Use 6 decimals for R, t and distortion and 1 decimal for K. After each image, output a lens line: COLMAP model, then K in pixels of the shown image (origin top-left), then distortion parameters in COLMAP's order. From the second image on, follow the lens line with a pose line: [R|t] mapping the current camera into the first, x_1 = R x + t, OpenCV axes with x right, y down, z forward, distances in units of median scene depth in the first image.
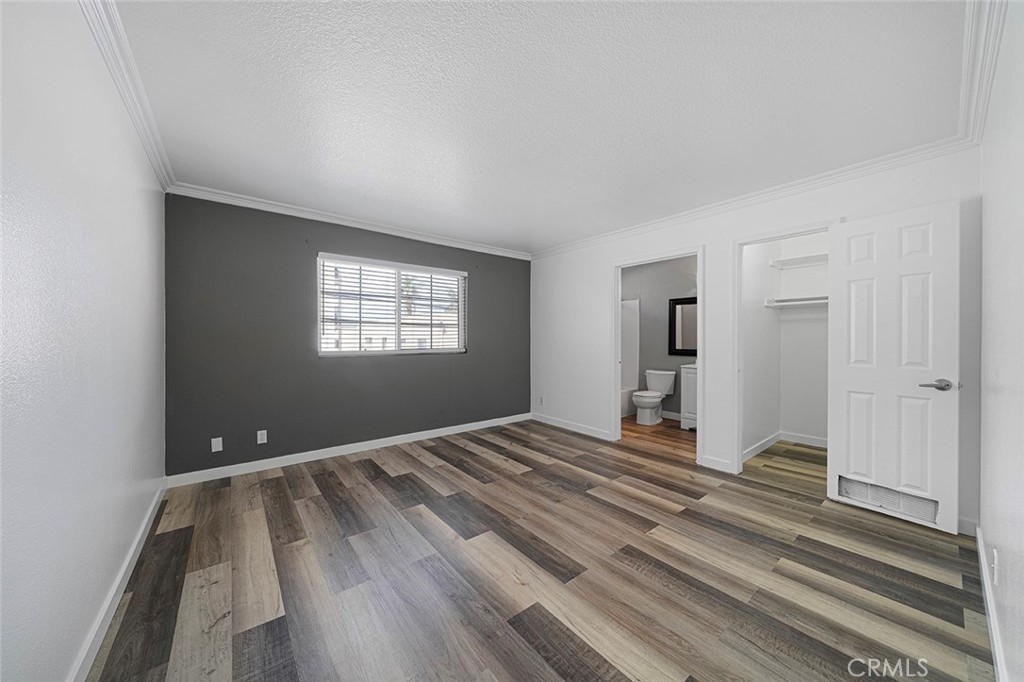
lens RADIAL K [[348.2, 0, 513.6], [0, 348.2, 336.1], [0, 0, 1]] dist [0.005544, -0.000188]
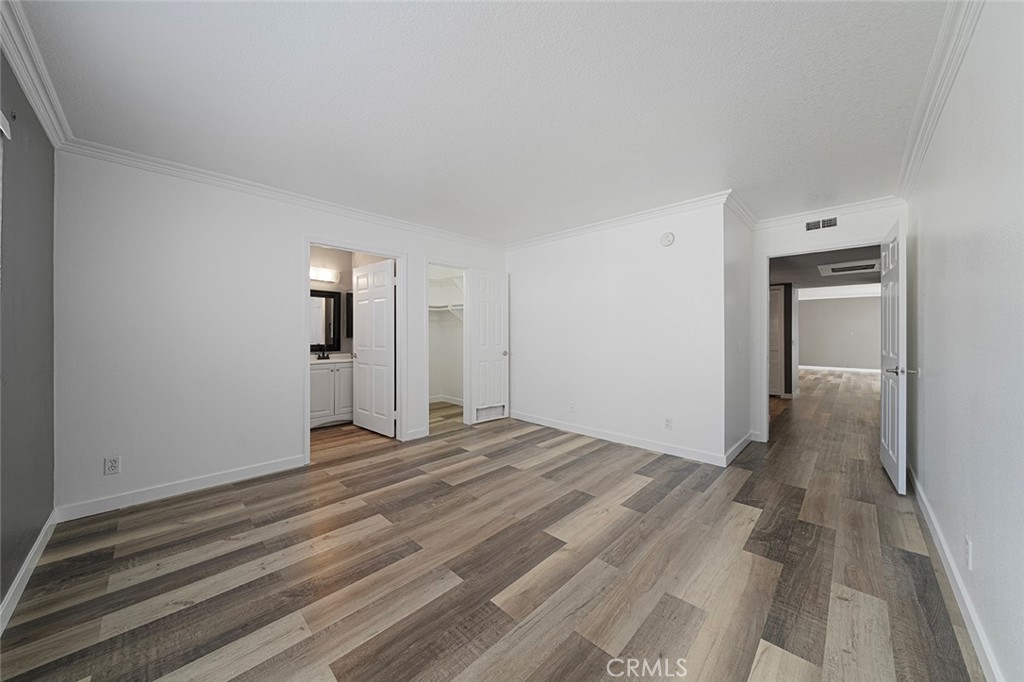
lens RADIAL K [[348.2, 0, 511.2], [0, 348.2, 335.4], [0, 0, 1]] dist [0.005544, -0.000188]
pose [[-0.106567, -0.005631, 0.994290, -0.802822], [-0.008050, 0.999956, 0.004800, 0.010539], [-0.994273, -0.007493, -0.106607, 0.947076]]
